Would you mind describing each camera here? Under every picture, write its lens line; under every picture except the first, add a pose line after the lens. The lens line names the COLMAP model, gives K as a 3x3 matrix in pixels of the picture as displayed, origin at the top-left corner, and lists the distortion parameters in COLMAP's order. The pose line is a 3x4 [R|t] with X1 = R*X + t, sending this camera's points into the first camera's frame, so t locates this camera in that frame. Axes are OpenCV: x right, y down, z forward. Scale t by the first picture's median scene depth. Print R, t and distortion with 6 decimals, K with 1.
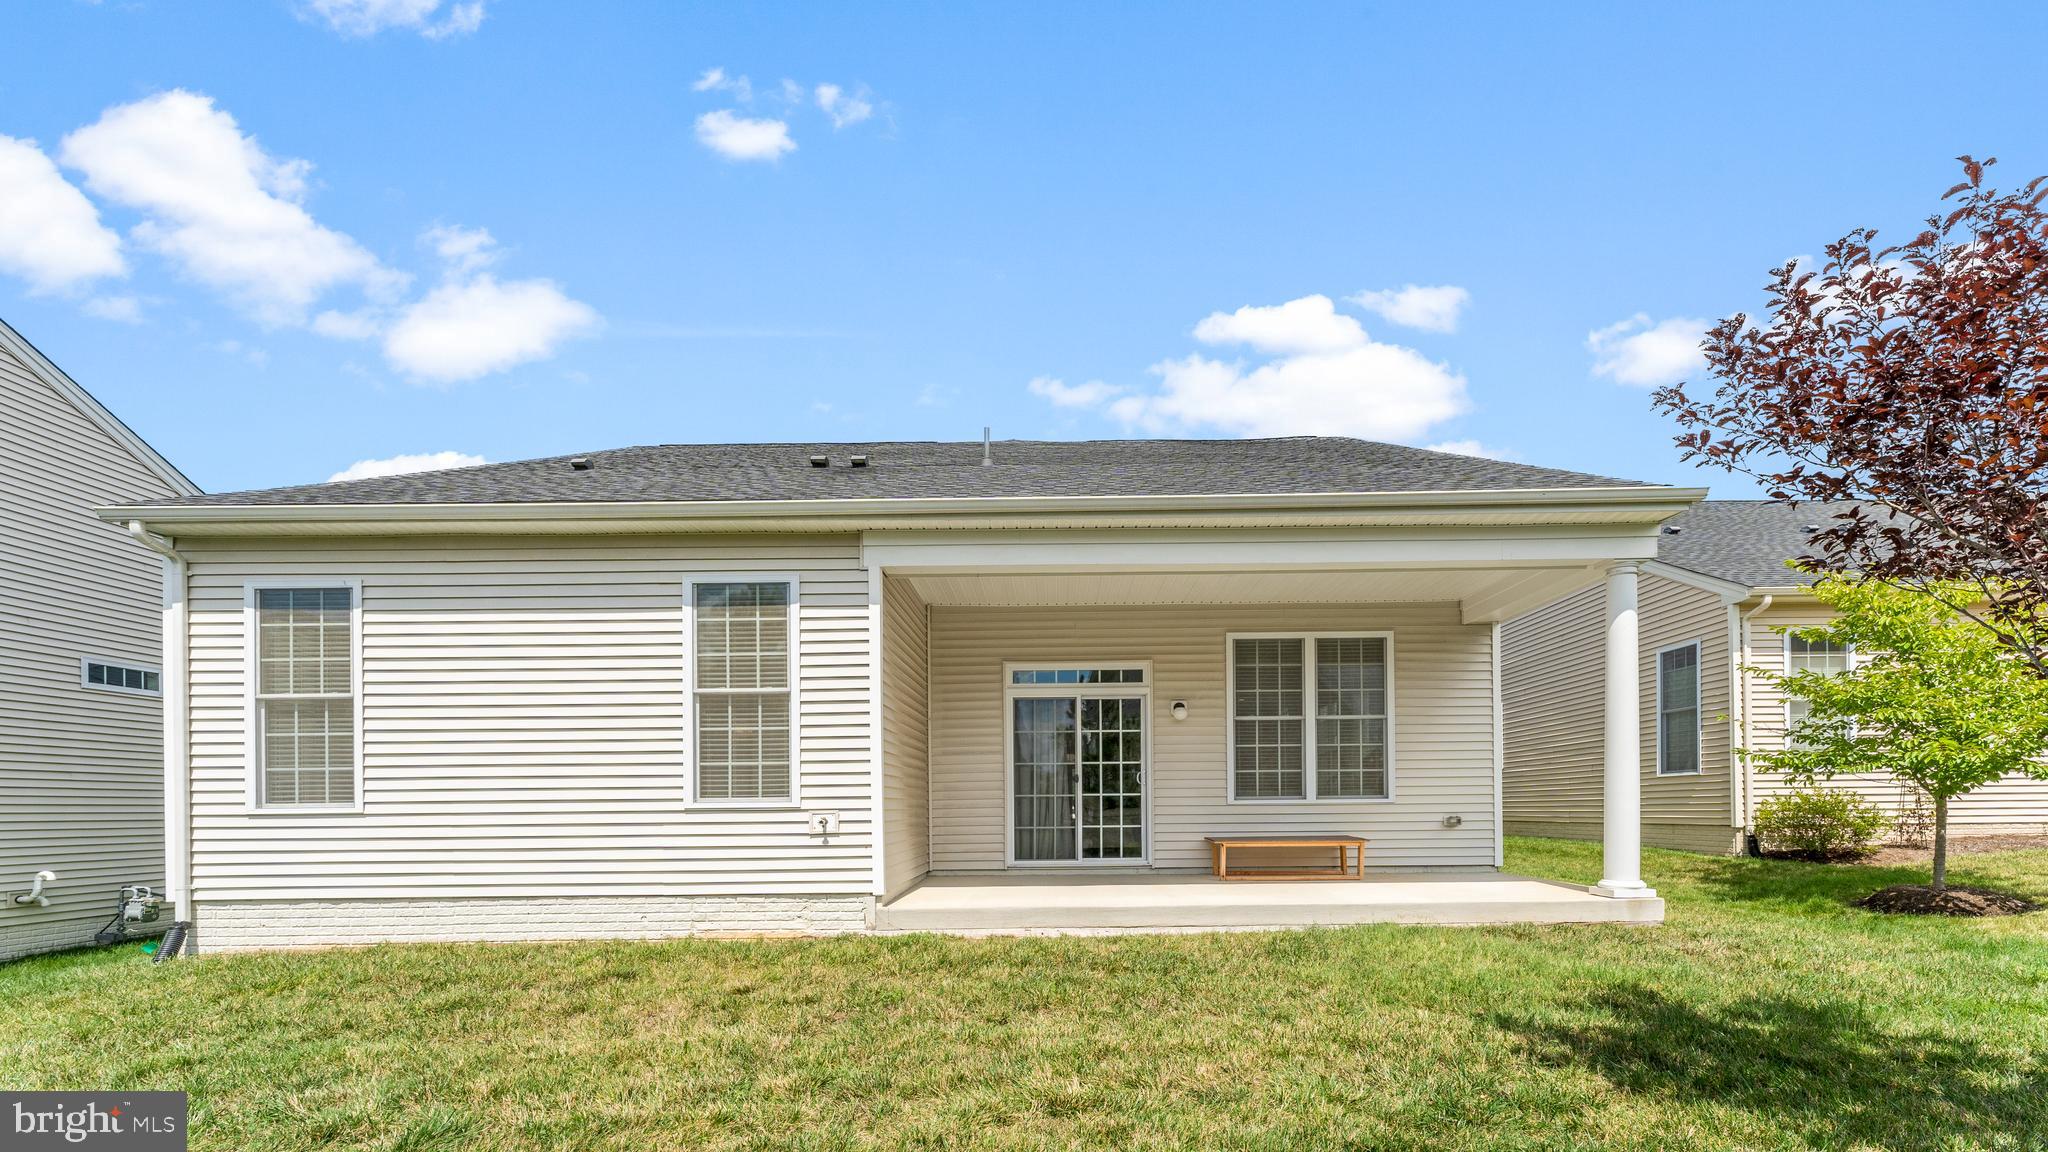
lens RADIAL K [[845.2, 0, 1023.3], [0, 845.2, 619.0], [0, 0, 1]] dist [0.001455, 0.000144]
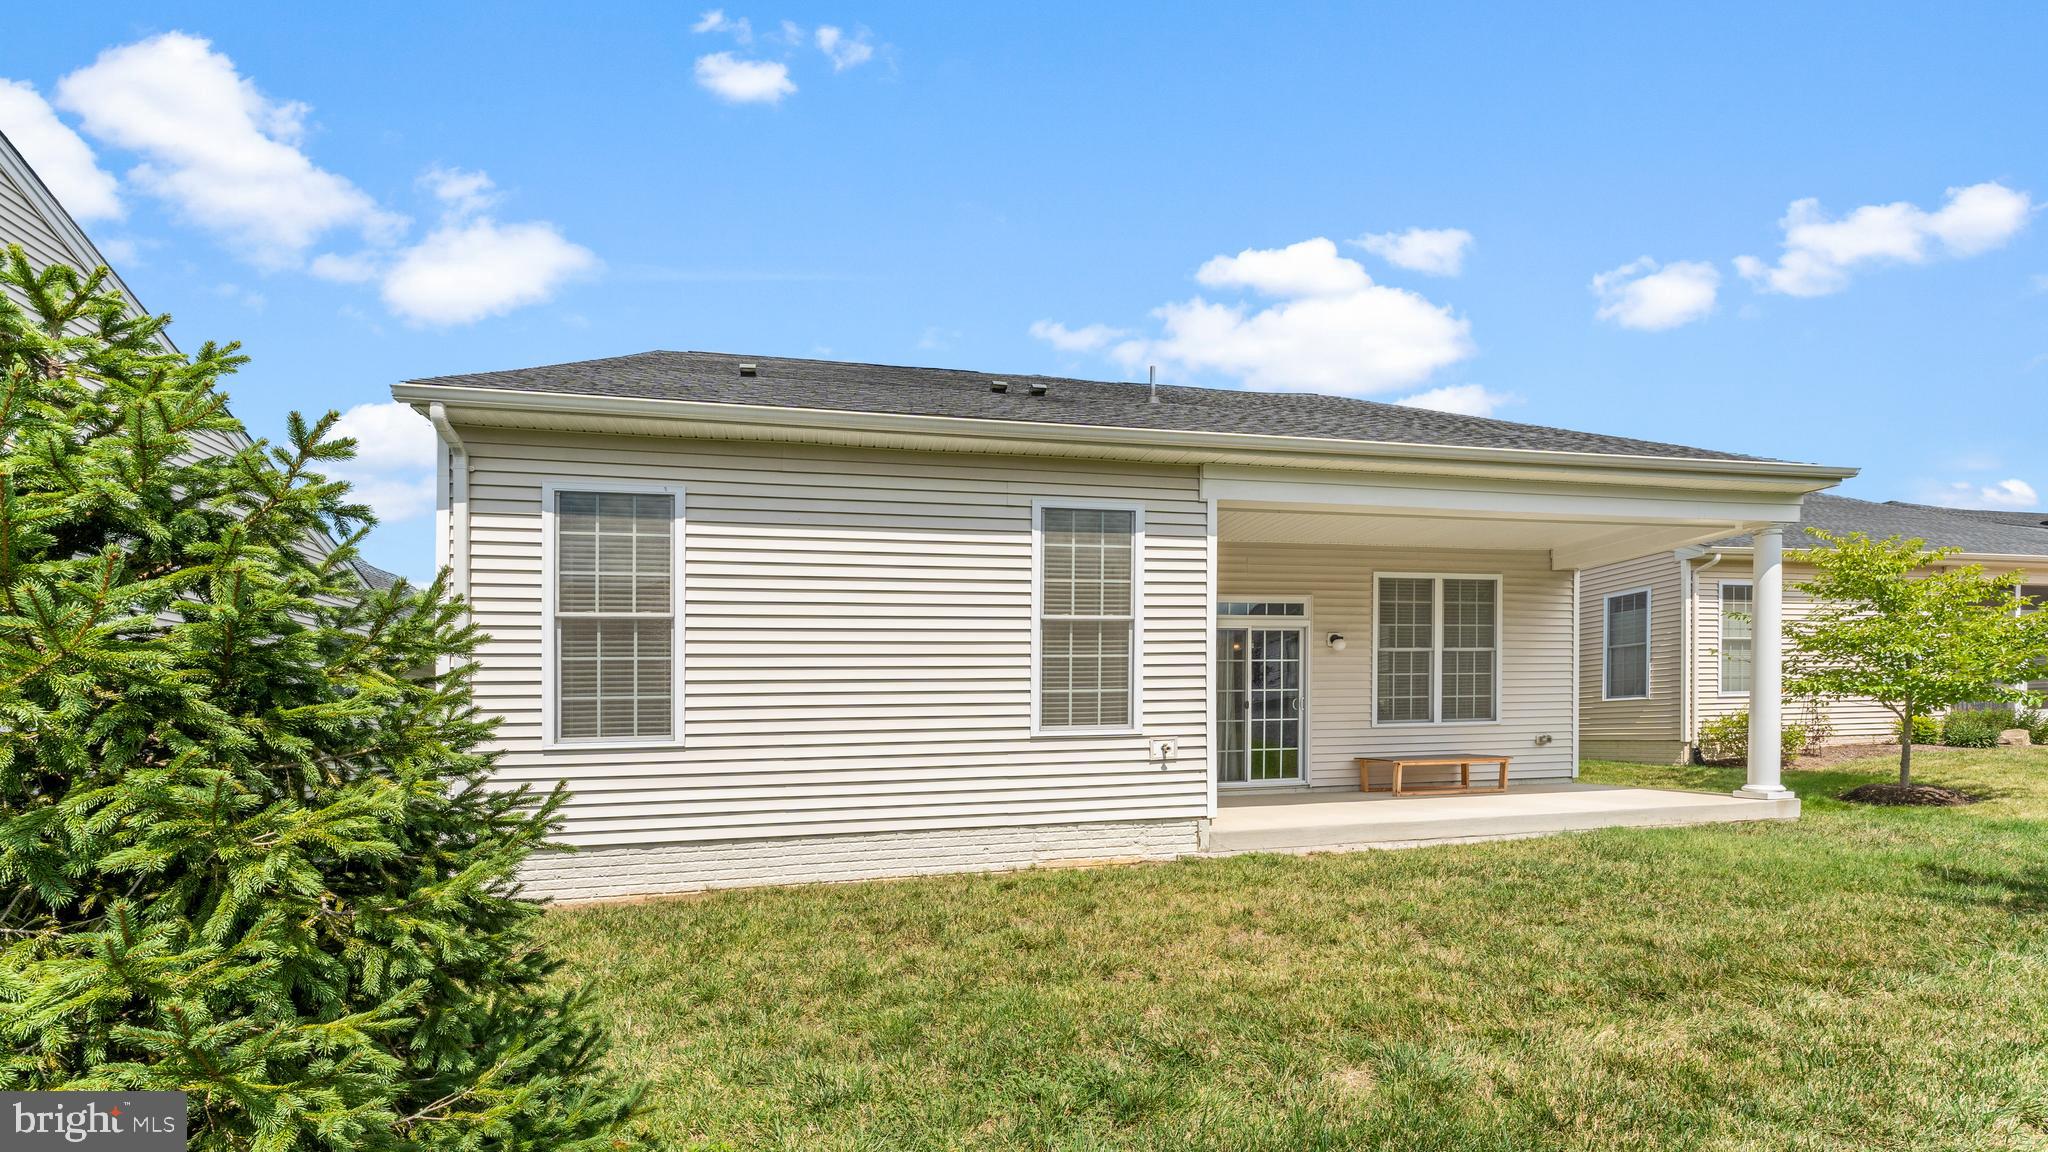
lens RADIAL K [[831.5, 0, 1016.0], [0, 831.5, 559.8], [0, 0, 1]] dist [-0.000753, 0.000747]
pose [[0.975675, 0.032256, 0.216837, -0.458057], [-0.034750, 0.999366, 0.007698, 0.008871], [-0.216451, -0.015046, 0.976178, 0.047966]]
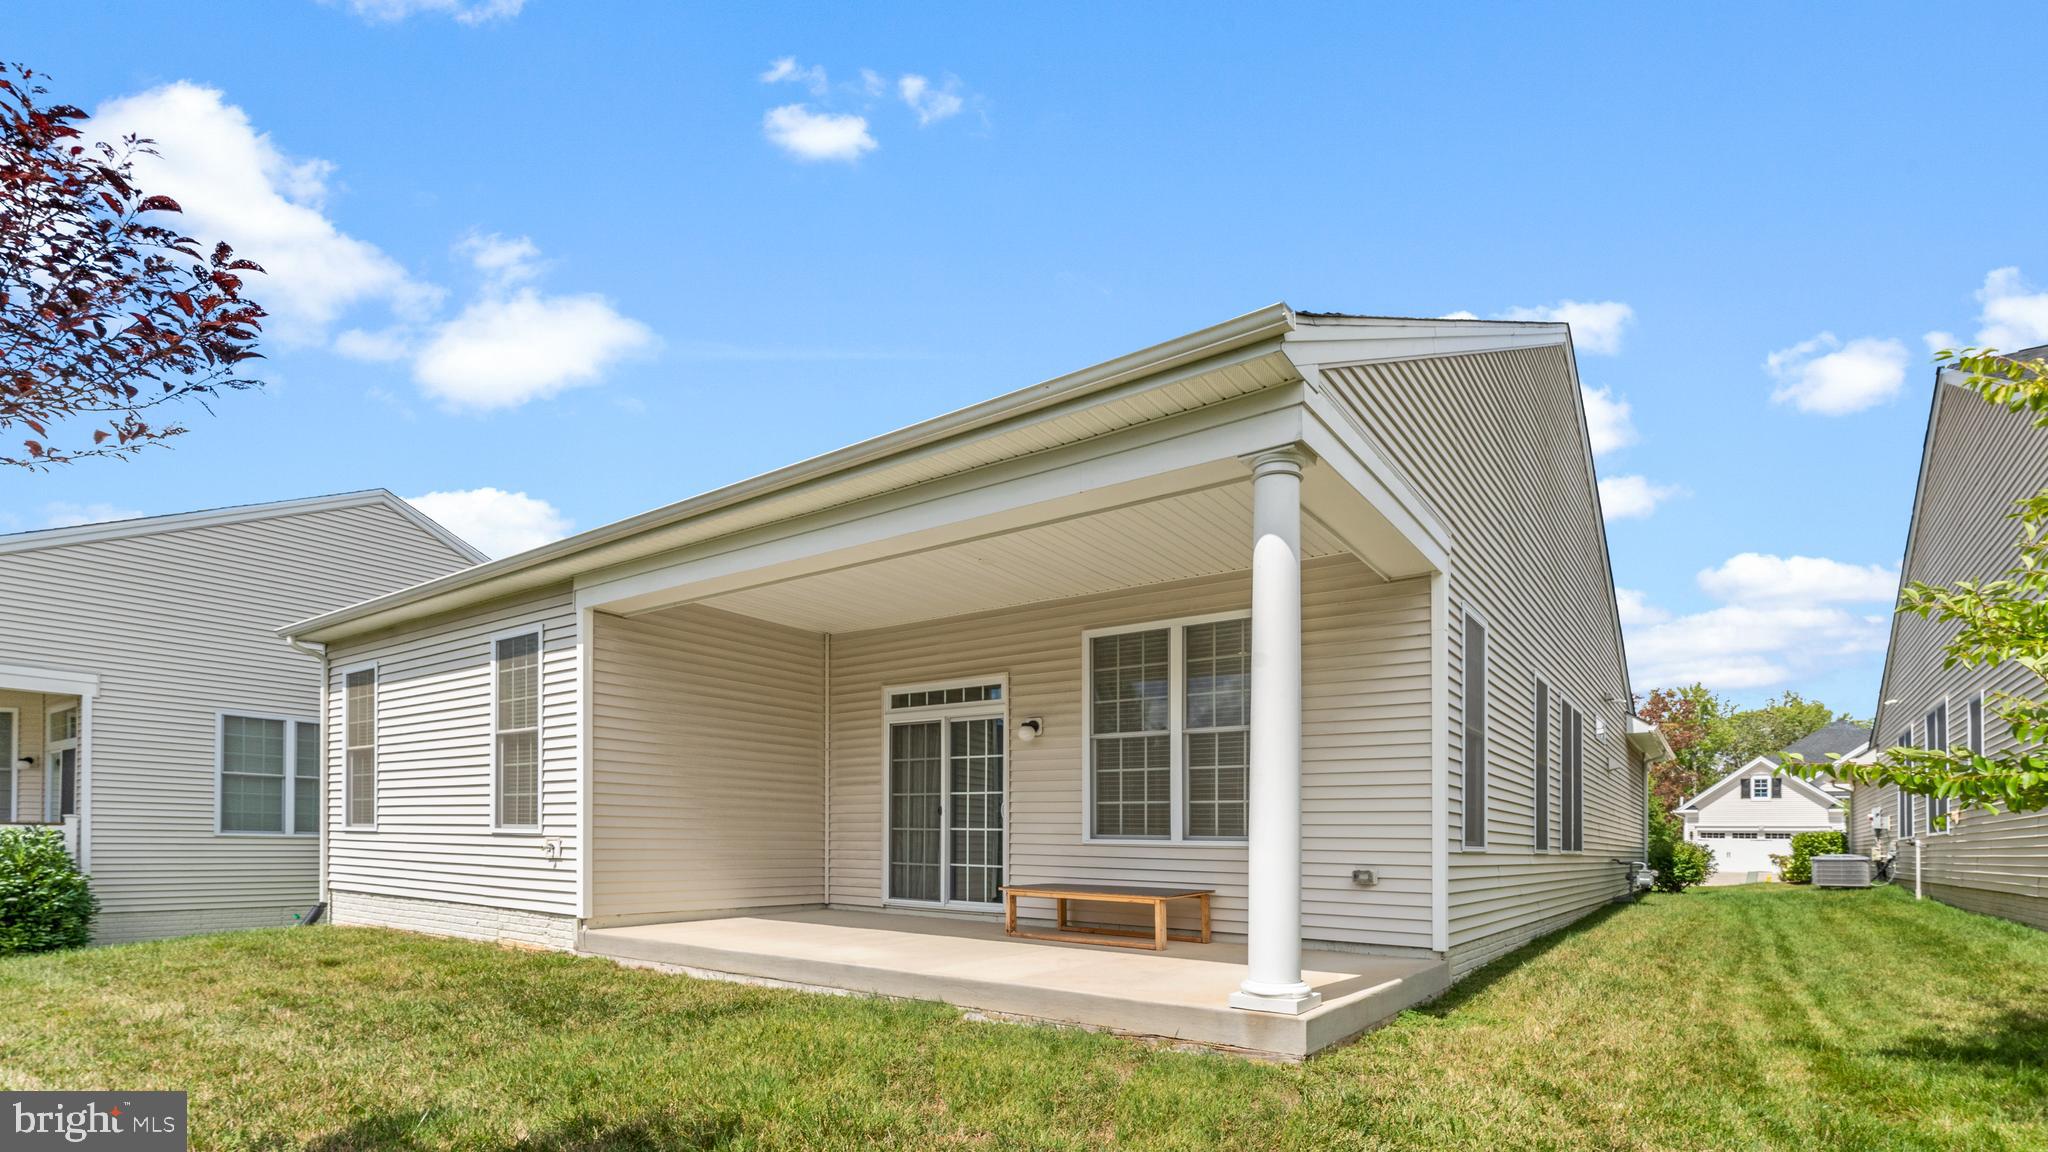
lens RADIAL K [[888.8, 0, 1074.8], [0, 888.8, 647.5], [0, 0, 1]] dist [0.000841, 0.000135]
pose [[0.838715, -0.091681, -0.536798, 0.704530], [0.093889, 0.995310, -0.023295, 0.052321], [0.536416, -0.030861, 0.843389, 0.289075]]
